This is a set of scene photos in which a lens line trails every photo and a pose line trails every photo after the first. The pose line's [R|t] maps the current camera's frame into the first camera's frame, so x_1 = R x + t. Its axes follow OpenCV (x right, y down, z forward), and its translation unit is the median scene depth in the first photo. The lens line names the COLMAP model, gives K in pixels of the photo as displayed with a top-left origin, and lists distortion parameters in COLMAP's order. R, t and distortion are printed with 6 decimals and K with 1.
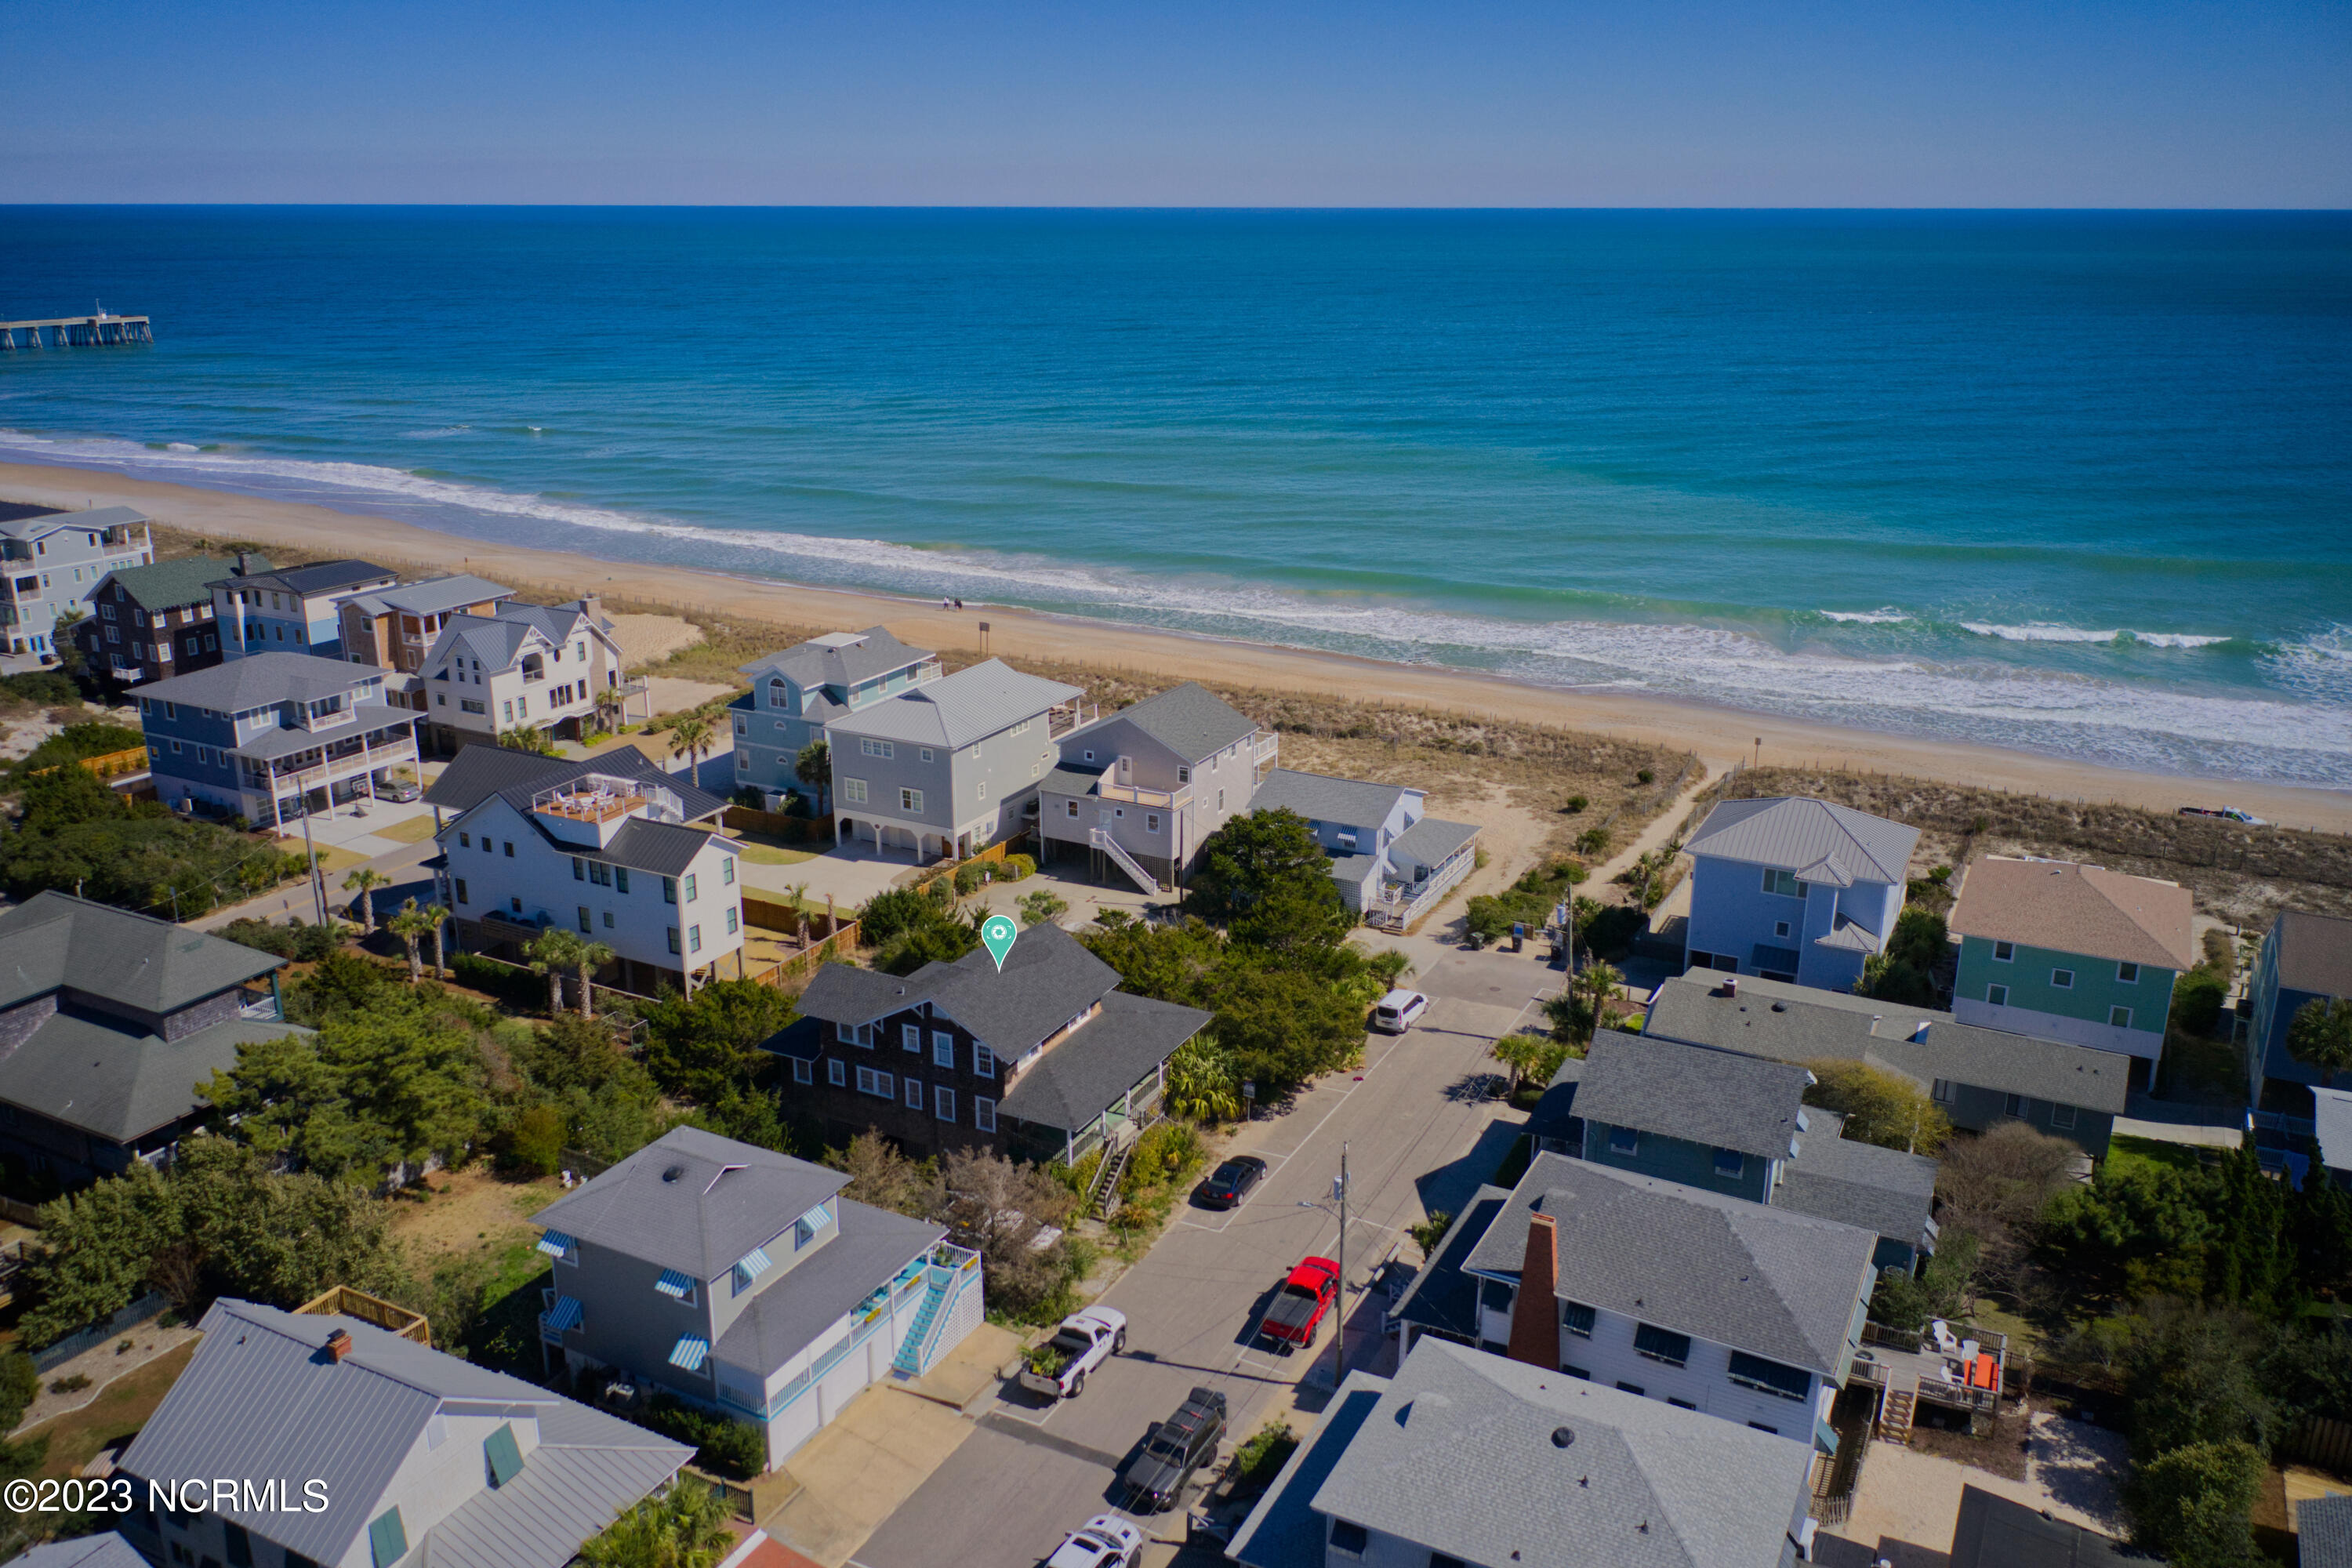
lens RADIAL K [[1857.6, 0, 1166.9], [0, 1857.6, 781.9], [0, 0, 1]] dist [0.026328, -0.011168]
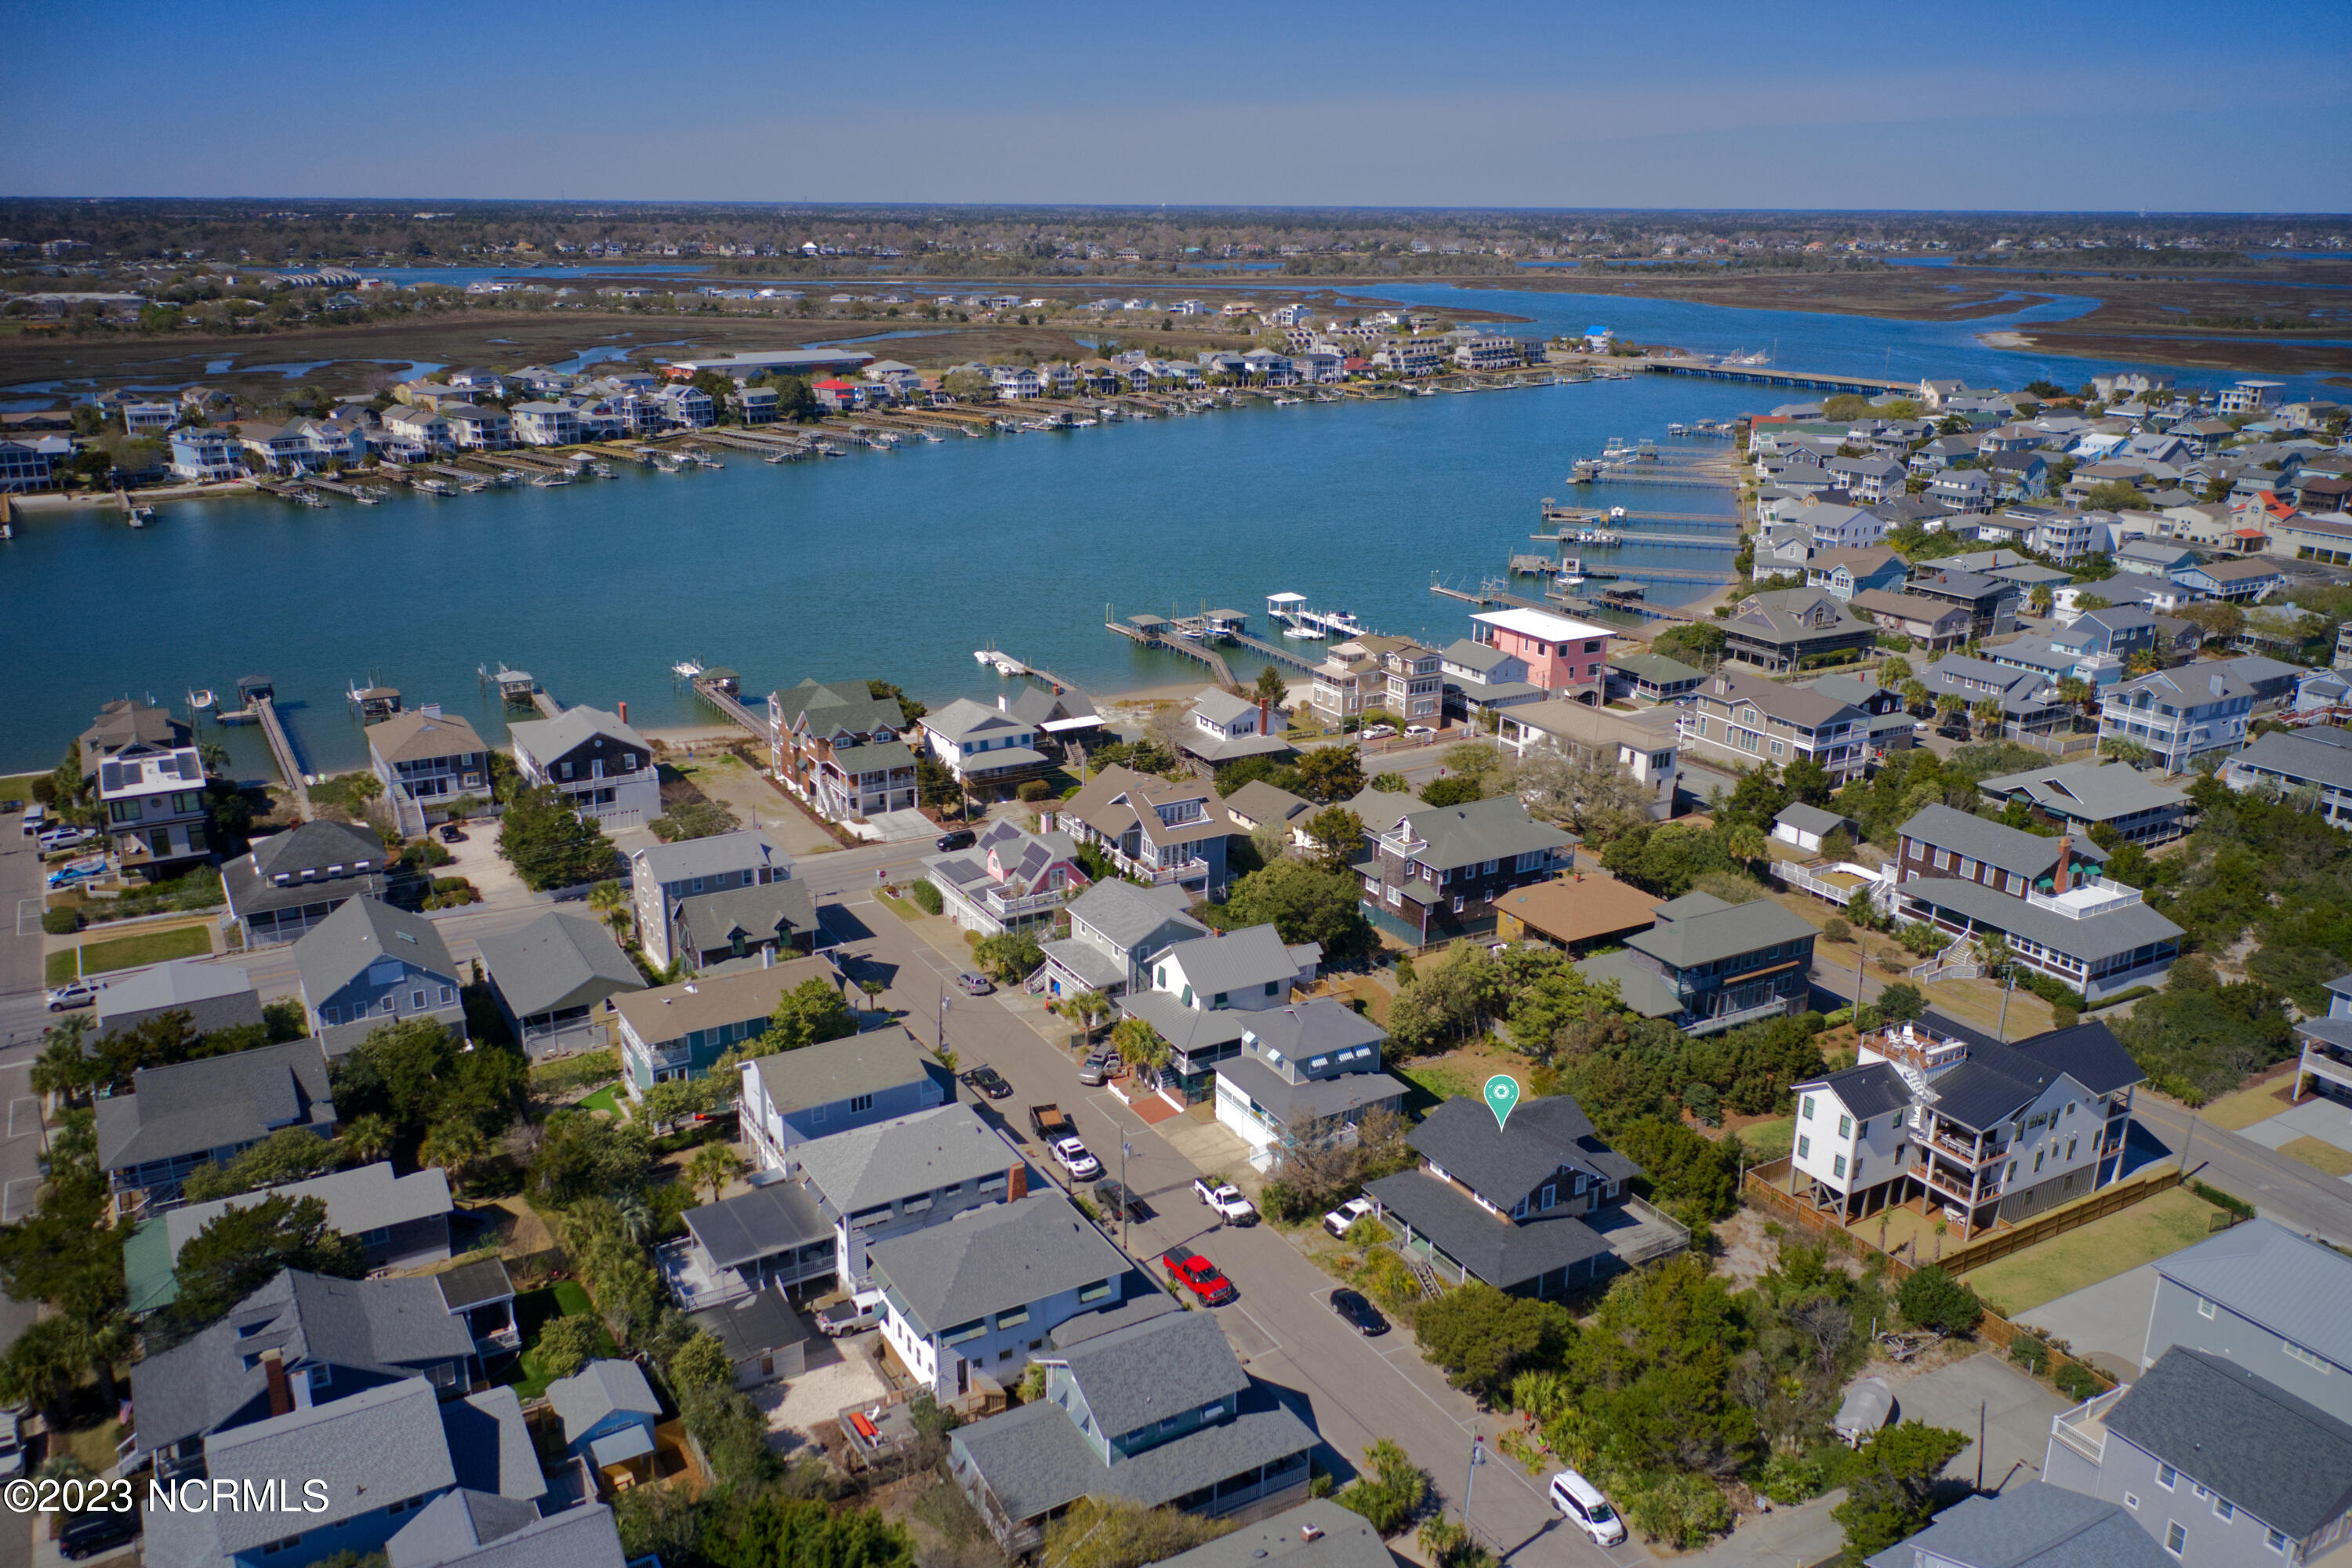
lens RADIAL K [[1857.6, 0, 1166.9], [0, 1857.6, 781.9], [0, 0, 1]] dist [0.026328, -0.011168]
pose [[-0.534378, 0.250773, -0.807188, 0.703091], [-0.261001, 0.859351, 0.439767, -0.430092], [0.803939, 0.445679, -0.393766, 0.790993]]
